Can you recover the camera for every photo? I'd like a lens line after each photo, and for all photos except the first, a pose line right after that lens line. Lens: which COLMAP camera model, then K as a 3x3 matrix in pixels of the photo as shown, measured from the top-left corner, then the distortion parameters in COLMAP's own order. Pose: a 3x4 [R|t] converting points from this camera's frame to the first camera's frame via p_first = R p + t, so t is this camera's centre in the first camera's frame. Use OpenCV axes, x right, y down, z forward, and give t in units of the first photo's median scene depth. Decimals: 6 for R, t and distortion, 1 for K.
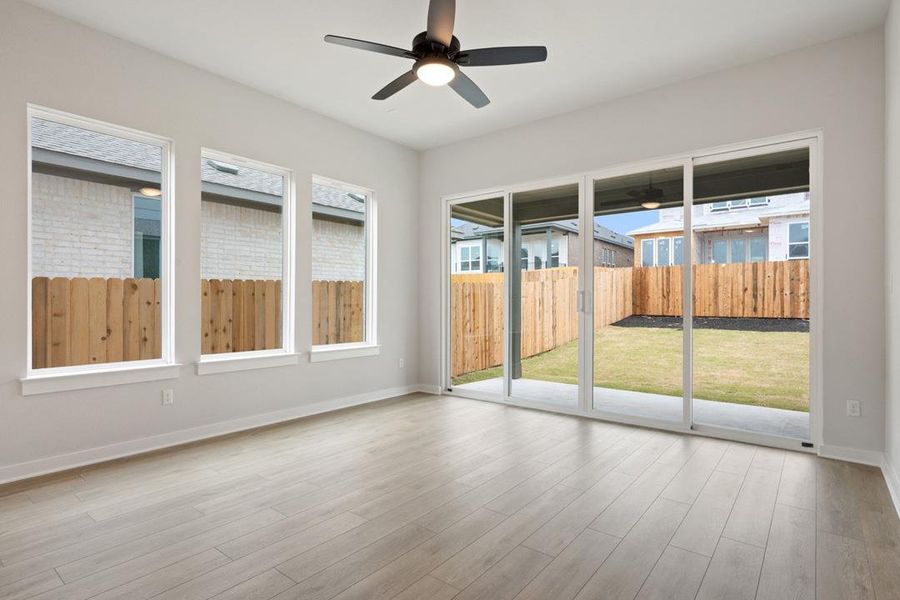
lens RADIAL K [[464.4, 0, 452.1], [0, 464.4, 303.3], [0, 0, 1]] dist [-0.000645, 0.000254]
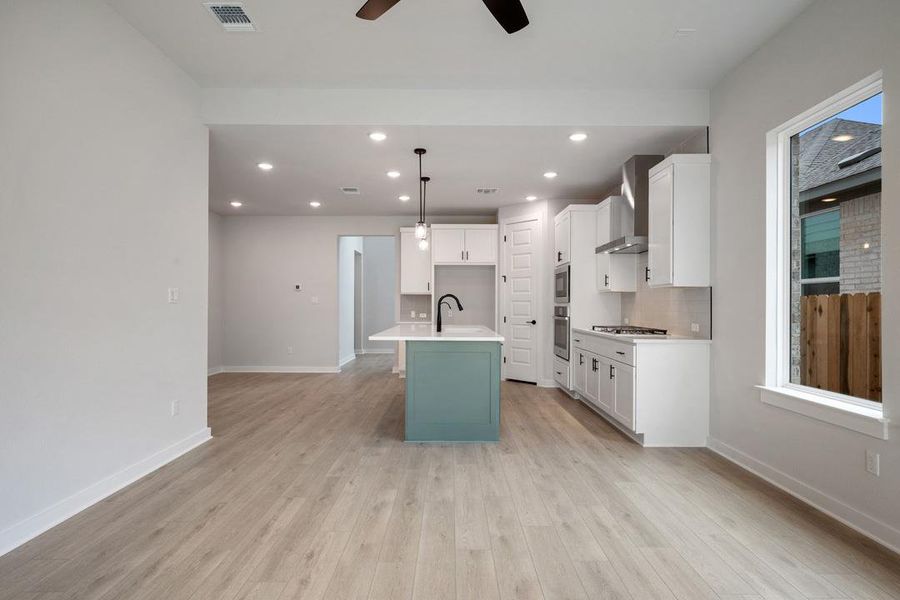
lens RADIAL K [[464.4, 0, 449.0], [0, 464.4, 301.1], [0, 0, 1]] dist [-0.000645, 0.000254]
pose [[-0.782566, -0.011529, -0.622461, 0.135706], [-0.006961, 0.999928, -0.009769, -0.009347], [0.622529, -0.003312, -0.782590, 0.550386]]
